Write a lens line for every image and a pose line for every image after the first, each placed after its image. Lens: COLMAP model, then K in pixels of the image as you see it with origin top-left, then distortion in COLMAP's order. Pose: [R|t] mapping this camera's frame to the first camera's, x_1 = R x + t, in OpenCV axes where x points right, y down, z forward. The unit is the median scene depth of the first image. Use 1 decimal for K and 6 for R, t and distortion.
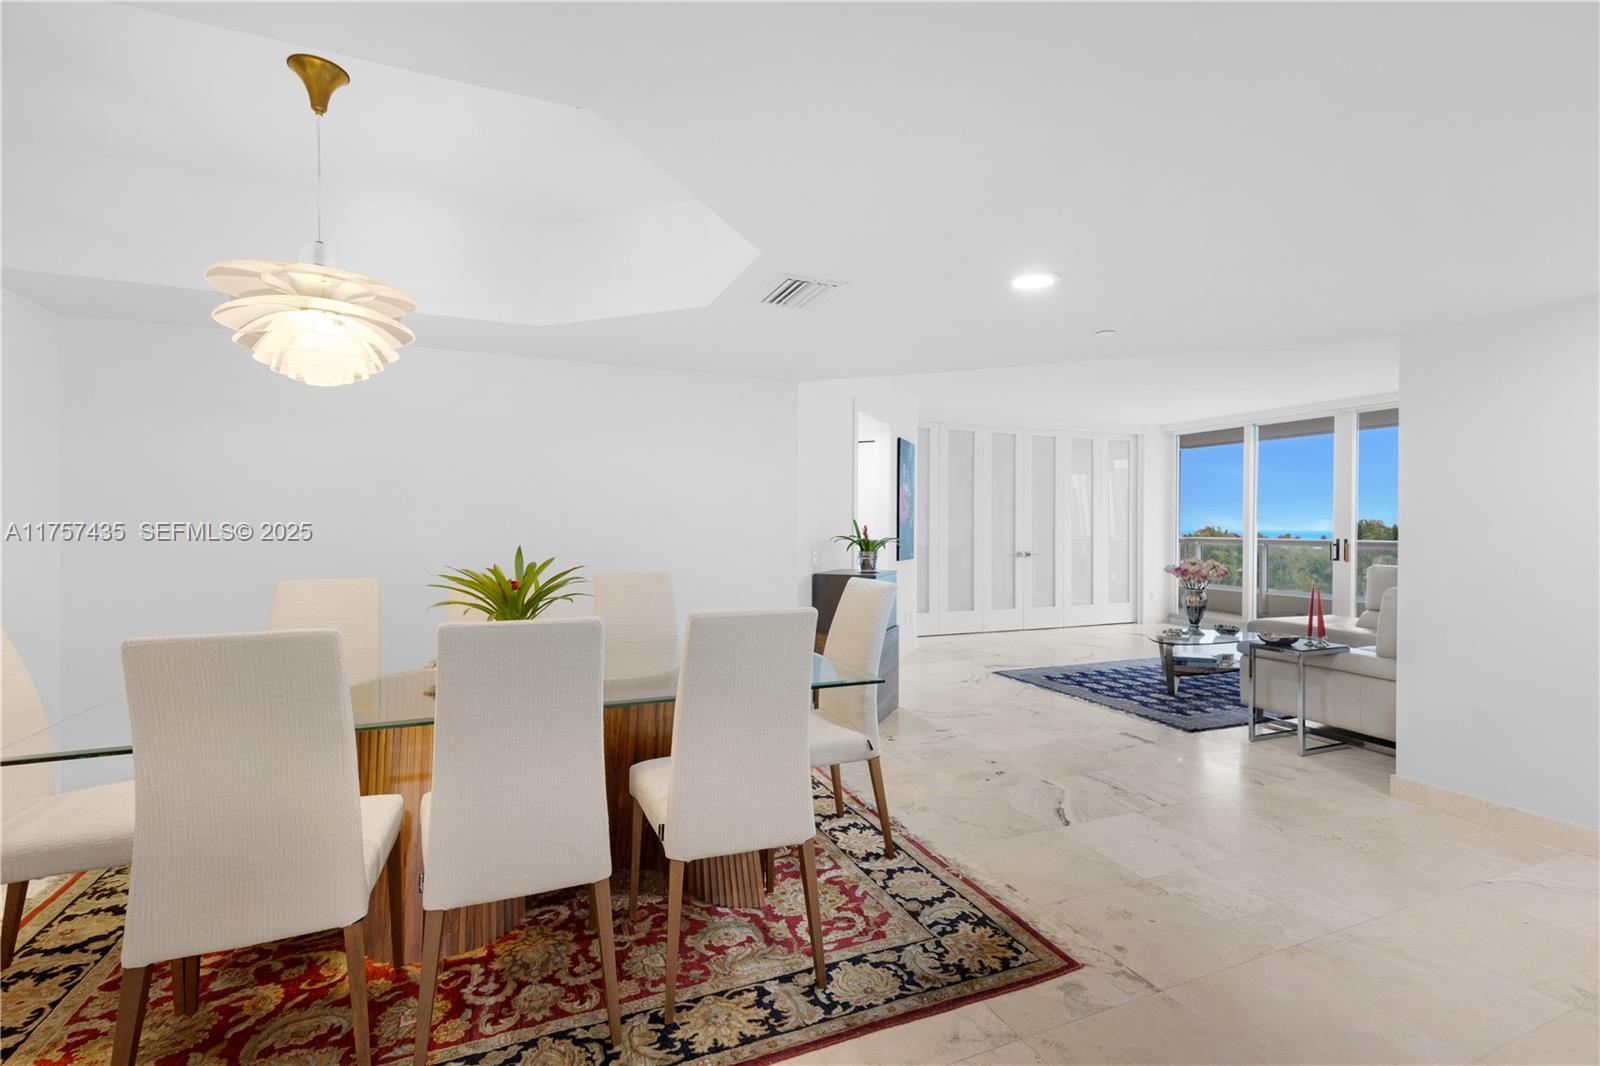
lens RADIAL K [[717.2, 0, 826.9], [0, 717.2, 526.6], [0, 0, 1]] dist [0.000426, -0.000007]
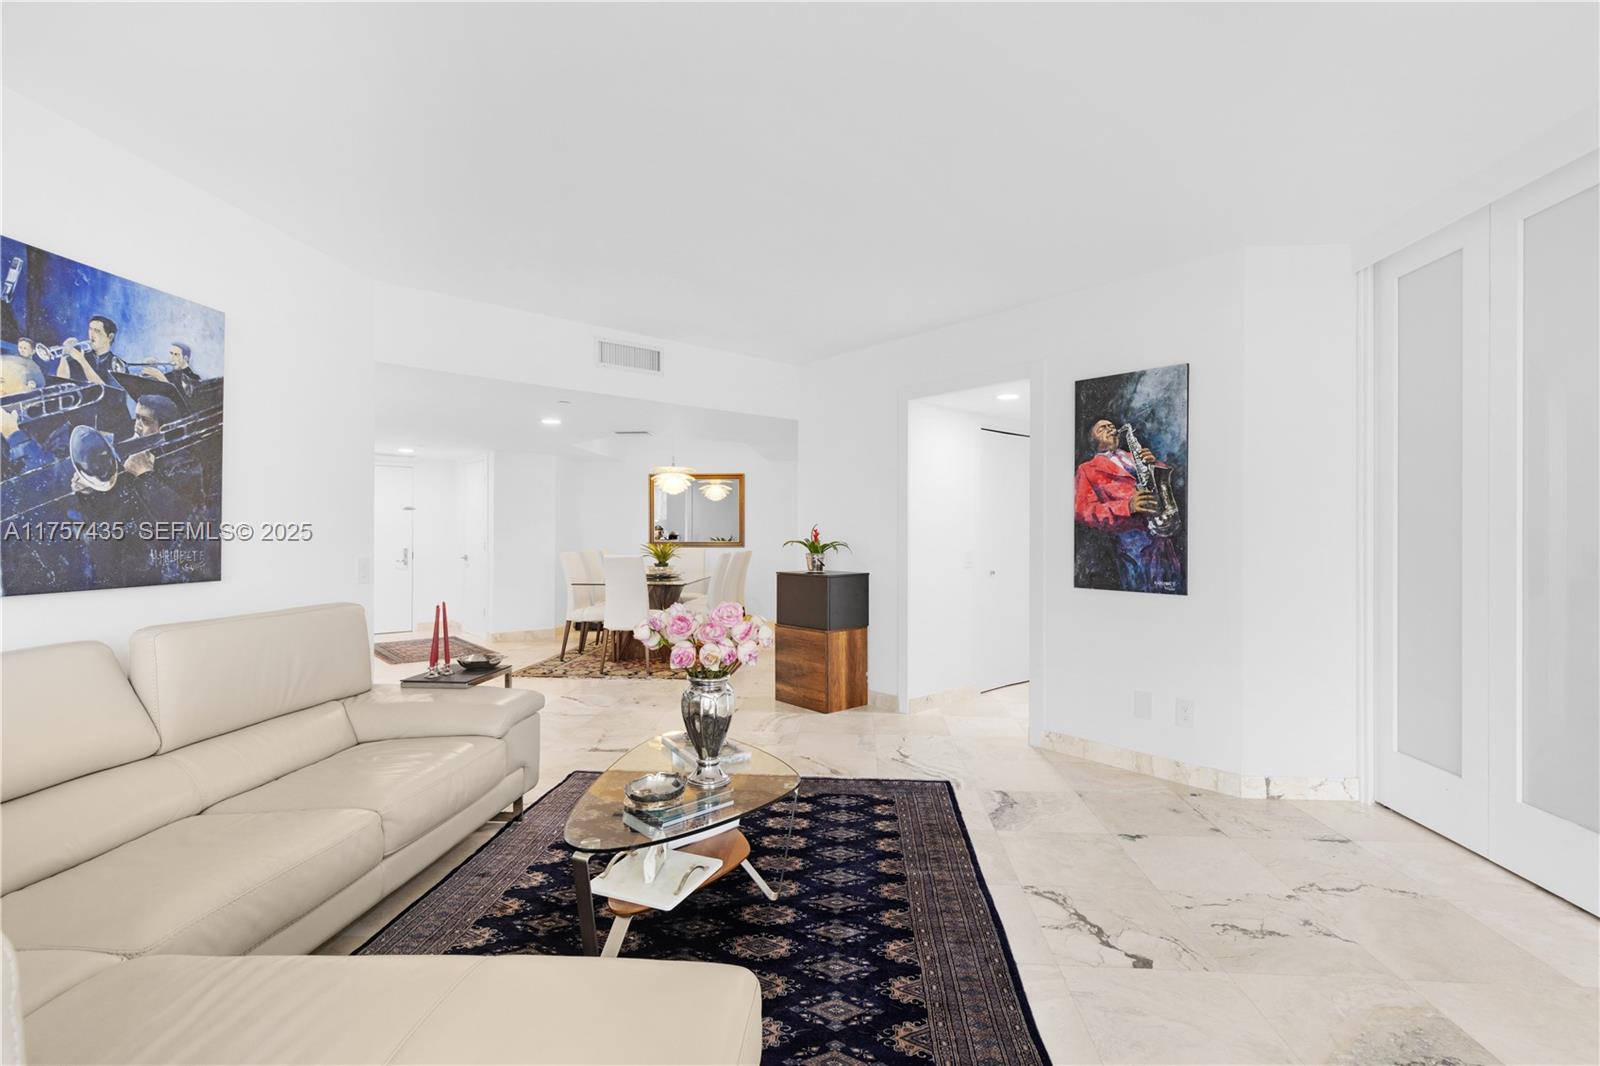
lens RADIAL K [[749.8, 0, 809.0], [0, 749.8, 522.2], [0, 0, 1]] dist [0.016900, -0.000580]
pose [[-0.478236, -0.016018, -0.878085, 2.177311], [-0.003844, 0.999862, -0.016146, 0.010302], [0.878223, -0.004346, -0.478232, 3.114730]]
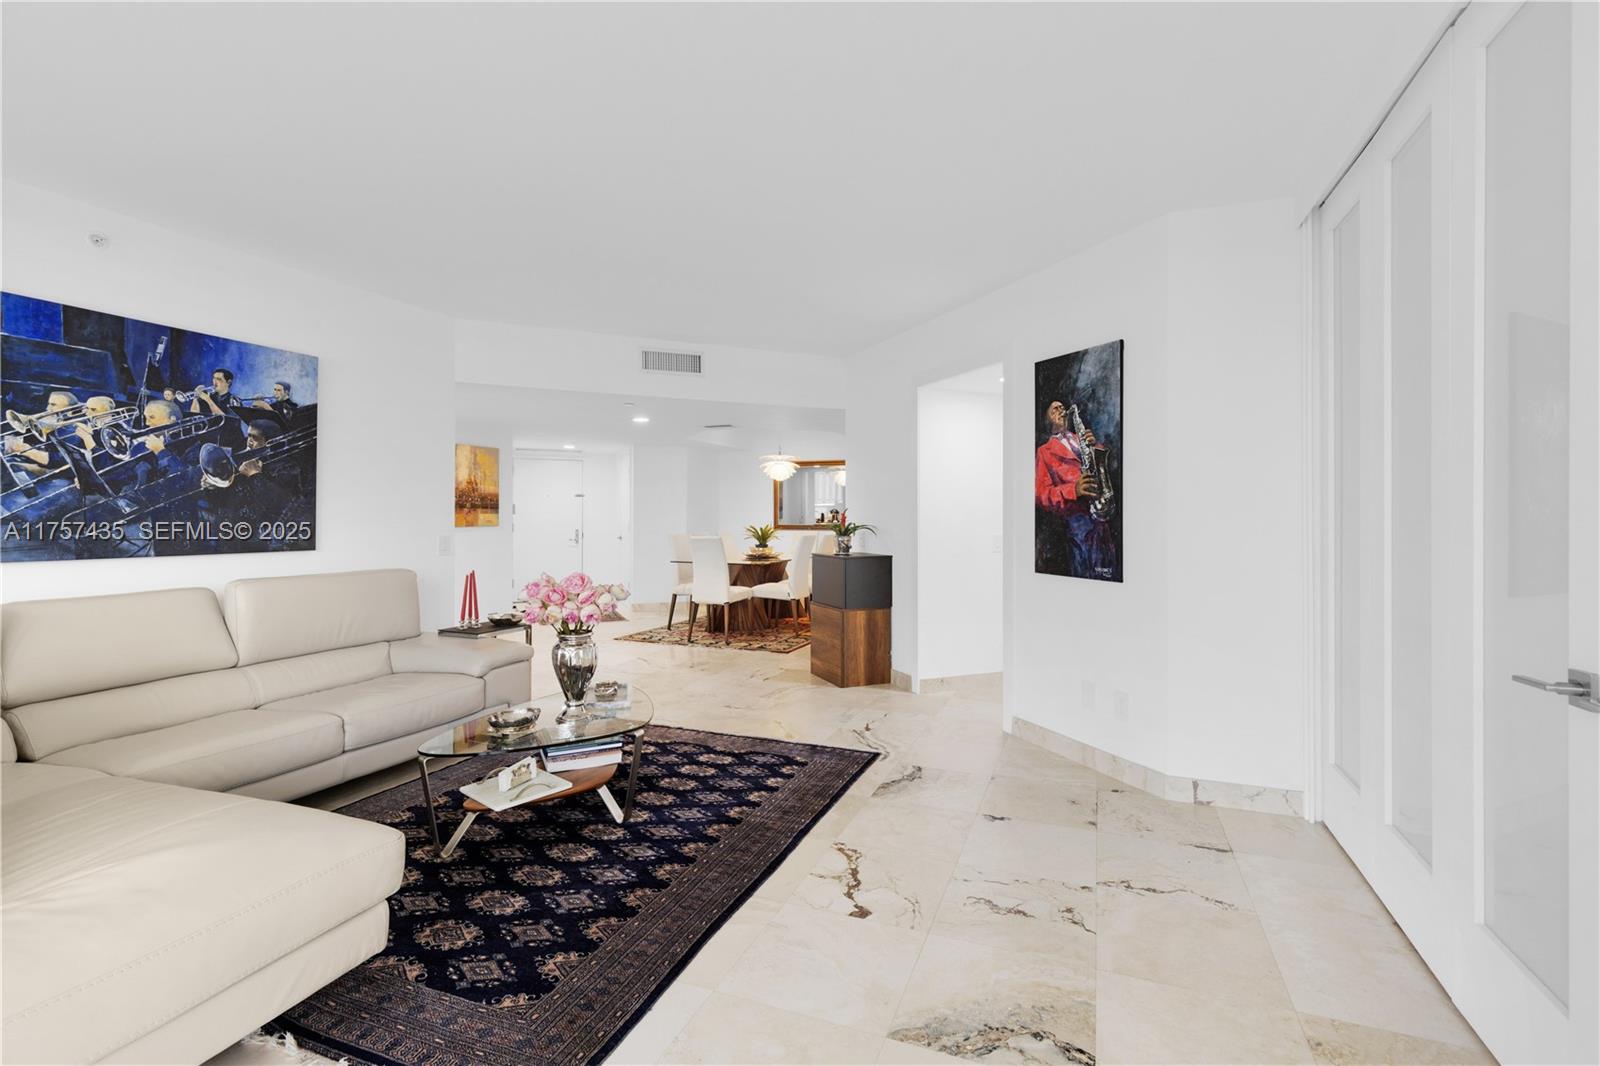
lens RADIAL K [[752.9, 0, 804.6], [0, 752.9, 504.9], [0, 0, 1]] dist [0.016669, -0.000043]
pose [[-0.729130, -0.015612, -0.684197, 1.901325], [-0.006332, 0.999851, -0.016067, 0.007736], [0.684346, -0.007382, -0.729120, 3.735516]]
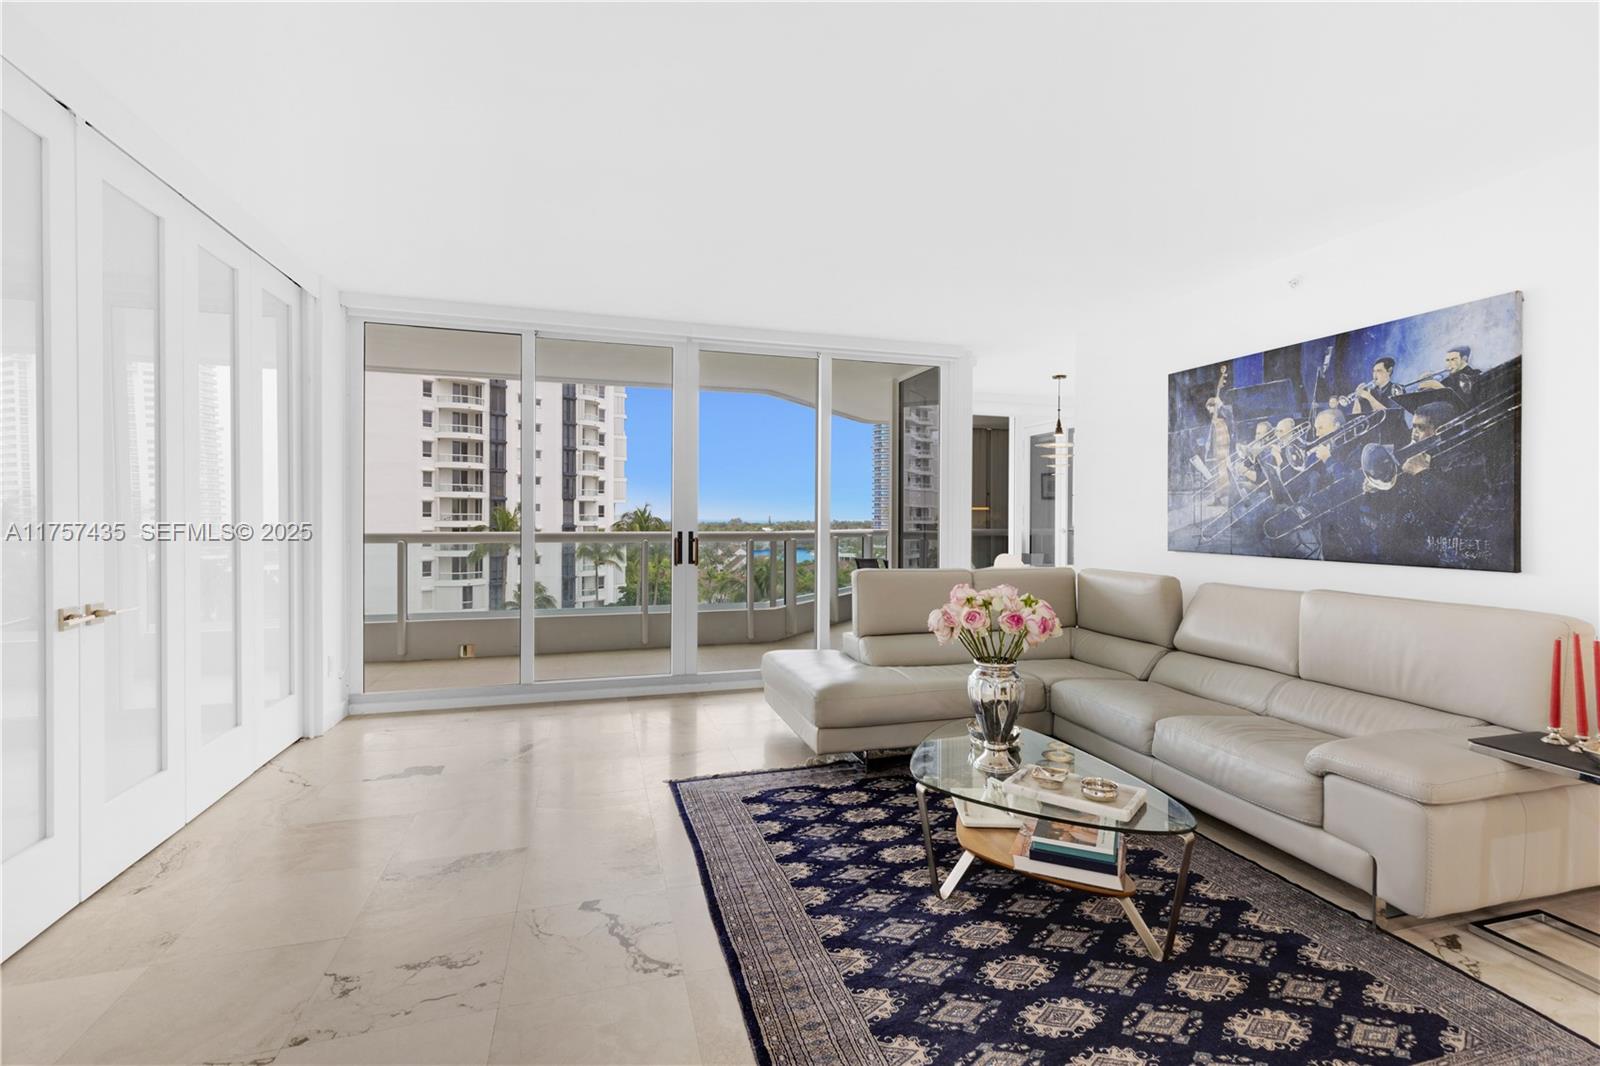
lens RADIAL K [[722.2, 0, 816.1], [0, 722.2, 521.6], [0, 0, 1]] dist [0.007954, -0.000137]
pose [[0.130168, -0.009464, 0.991447, 0.156834], [-0.003010, 0.999946, 0.009940, 0.000976], [-0.991487, -0.004278, 0.130132, 2.576287]]
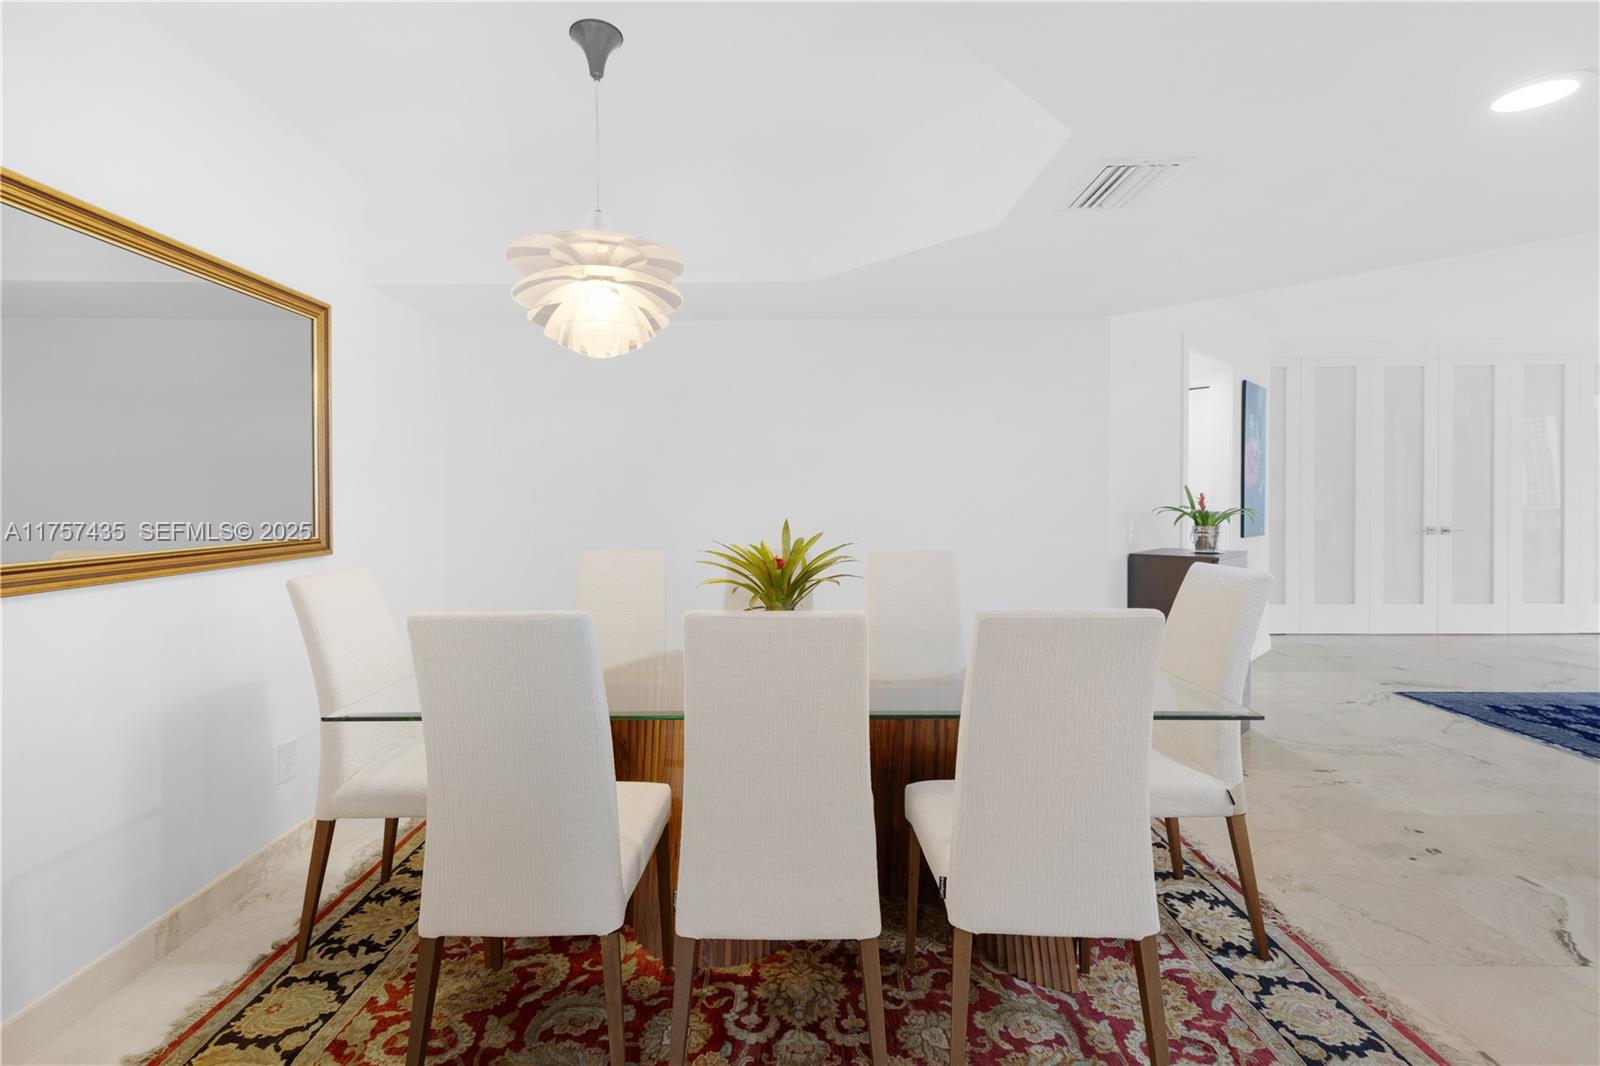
lens RADIAL K [[749.8, 0, 809.0], [0, 749.8, 522.2], [0, 0, 1]] dist [0.016900, -0.000580]
pose [[0.919304, 0.003379, -0.393533, -0.034034], [0.009644, 0.999469, 0.031110, 0.001141], [0.393430, -0.032394, 0.918784, 0.159346]]
